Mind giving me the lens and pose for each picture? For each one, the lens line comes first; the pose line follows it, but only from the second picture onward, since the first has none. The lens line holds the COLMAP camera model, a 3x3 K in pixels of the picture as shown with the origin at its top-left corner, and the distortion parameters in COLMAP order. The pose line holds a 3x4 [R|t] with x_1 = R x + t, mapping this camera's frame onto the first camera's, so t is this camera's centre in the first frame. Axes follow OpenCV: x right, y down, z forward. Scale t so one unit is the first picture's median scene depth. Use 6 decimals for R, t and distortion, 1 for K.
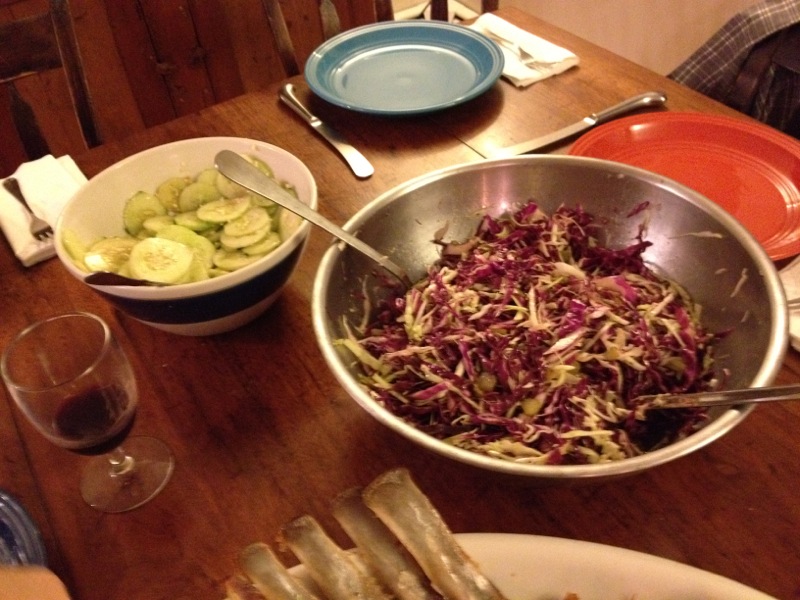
lens RADIAL K [[752.4, 0, 400.0], [0, 752.4, 300.0], [0, 0, 1]] dist [0.103548, -0.241305]
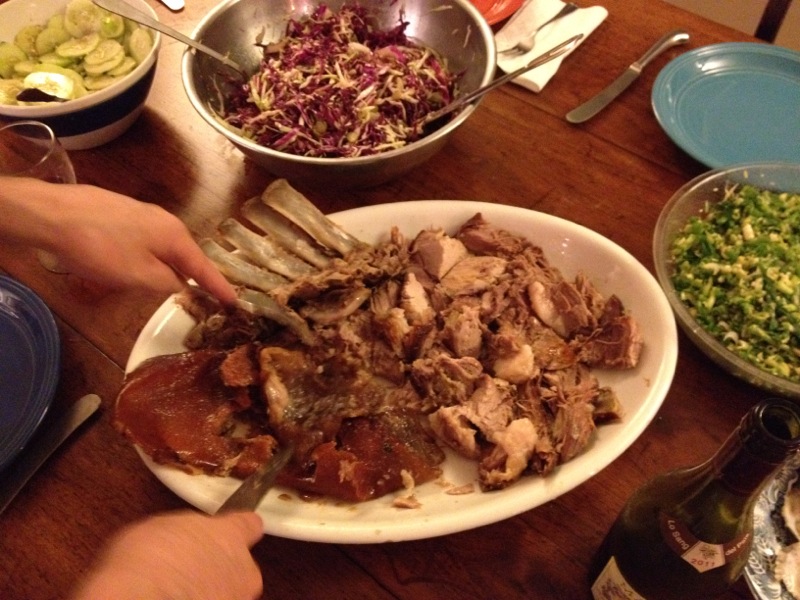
lens RADIAL K [[752.4, 0, 400.0], [0, 752.4, 300.0], [0, 0, 1]] dist [0.103548, -0.241305]
pose [[0.945598, -0.220575, 0.239146, -0.159873], [0.174401, 0.964204, 0.199738, 0.157572], [-0.274643, -0.147164, 0.950218, -0.483846]]
